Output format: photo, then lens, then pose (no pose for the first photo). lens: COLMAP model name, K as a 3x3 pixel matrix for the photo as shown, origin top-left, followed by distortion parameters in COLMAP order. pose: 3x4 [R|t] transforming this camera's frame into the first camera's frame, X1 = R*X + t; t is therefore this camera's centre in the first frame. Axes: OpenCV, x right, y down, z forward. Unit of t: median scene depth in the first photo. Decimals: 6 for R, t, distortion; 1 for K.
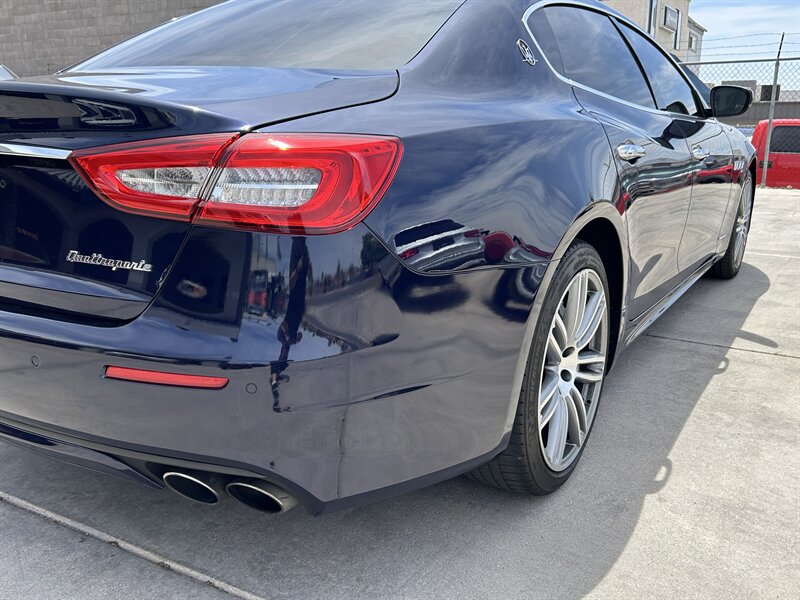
lens RADIAL K [[736.9, 0, 405.6], [0, 736.9, 304.3], [0, 0, 1]] dist [0.019679, 0.000000]
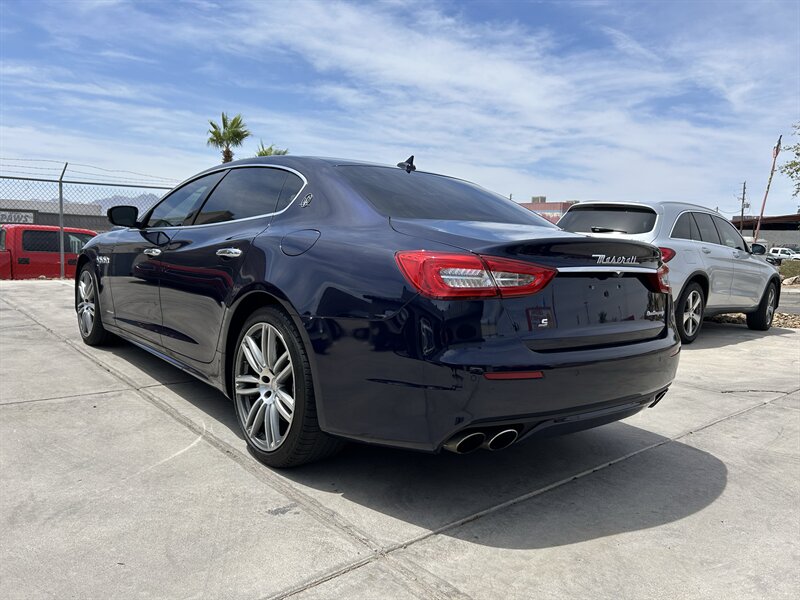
lens RADIAL K [[602.2, 0, 397.3], [0, 602.2, 295.8], [0, 0, 1]] dist [0.034341, -0.026592]
pose [[0.325166, -0.079024, 0.942349, -1.892386], [0.192013, 0.981261, 0.016031, -0.228173], [-0.925958, 0.175730, 0.334246, 0.814382]]
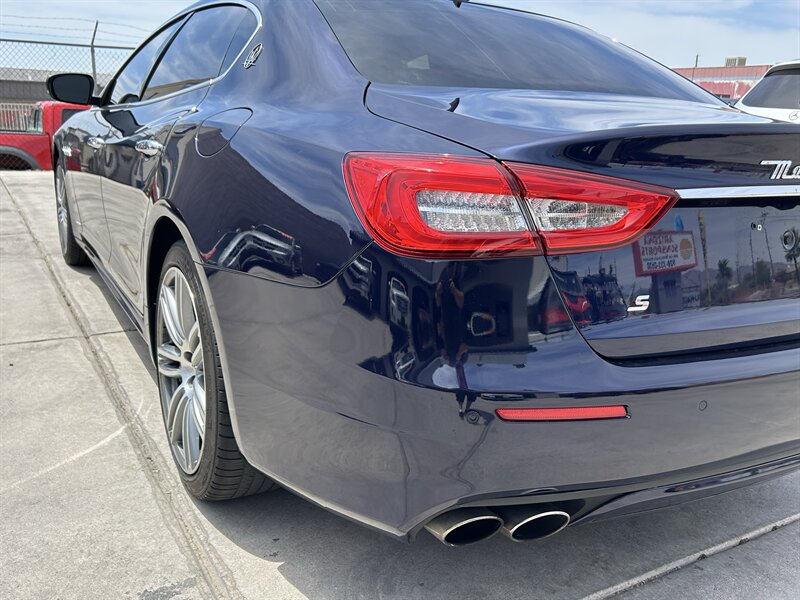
lens RADIAL K [[736.9, 0, 400.8], [0, 736.9, 304.6], [0, 0, 1]] dist [0.019679, 0.000000]
pose [[0.489636, -0.204675, 0.847564, -1.397942], [0.176809, 0.975170, 0.133348, -0.236420], [-0.853812, 0.084565, 0.513667, 0.784407]]
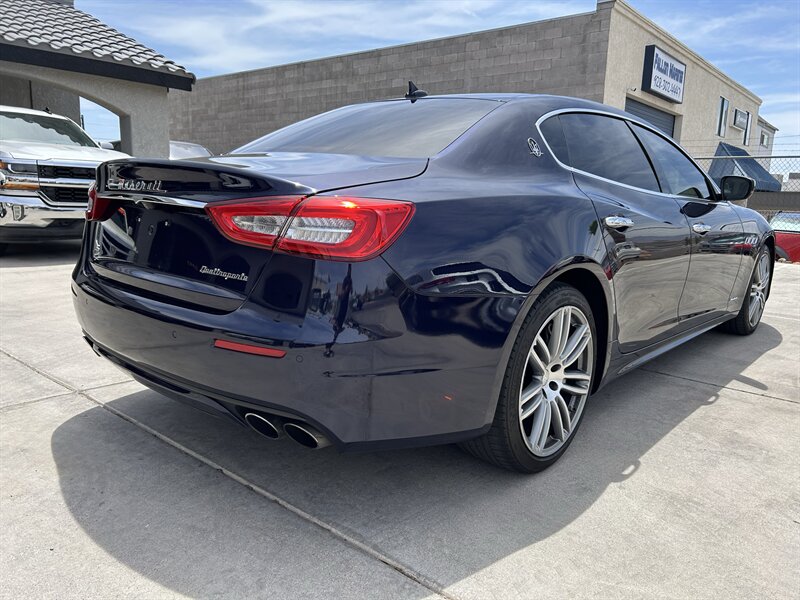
lens RADIAL K [[602.2, 0, 402.9], [0, 602.2, 302.7], [0, 0, 1]] dist [0.034341, -0.026592]
pose [[0.984157, 0.062107, -0.166066, 0.138360], [-0.073500, 0.995281, -0.063360, 0.041502], [0.161347, 0.074562, 0.984077, -0.142626]]
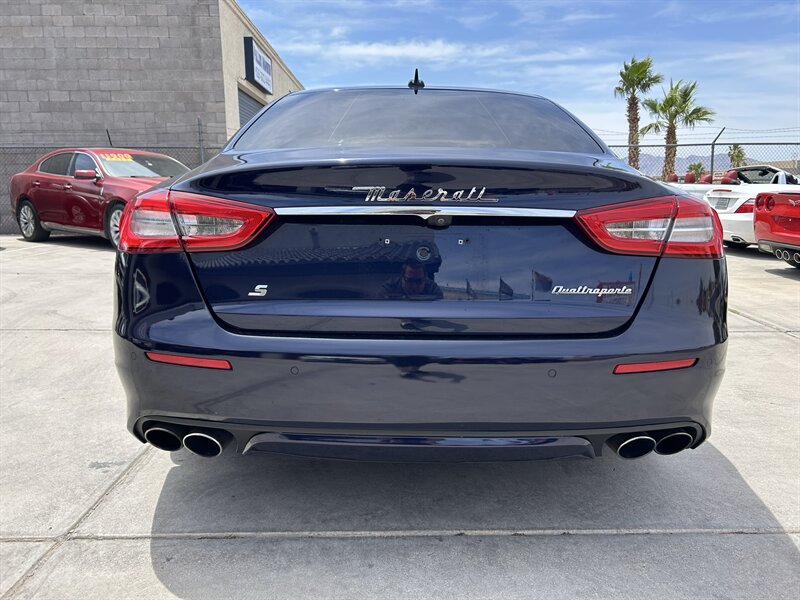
lens RADIAL K [[602.2, 0, 404.2], [0, 602.2, 295.4], [0, 0, 1]] dist [0.034341, -0.026592]
pose [[0.853238, -0.096954, 0.512431, -0.926245], [0.131455, 0.990824, -0.031415, -0.043606], [-0.504683, 0.094166, 0.858154, 0.161790]]
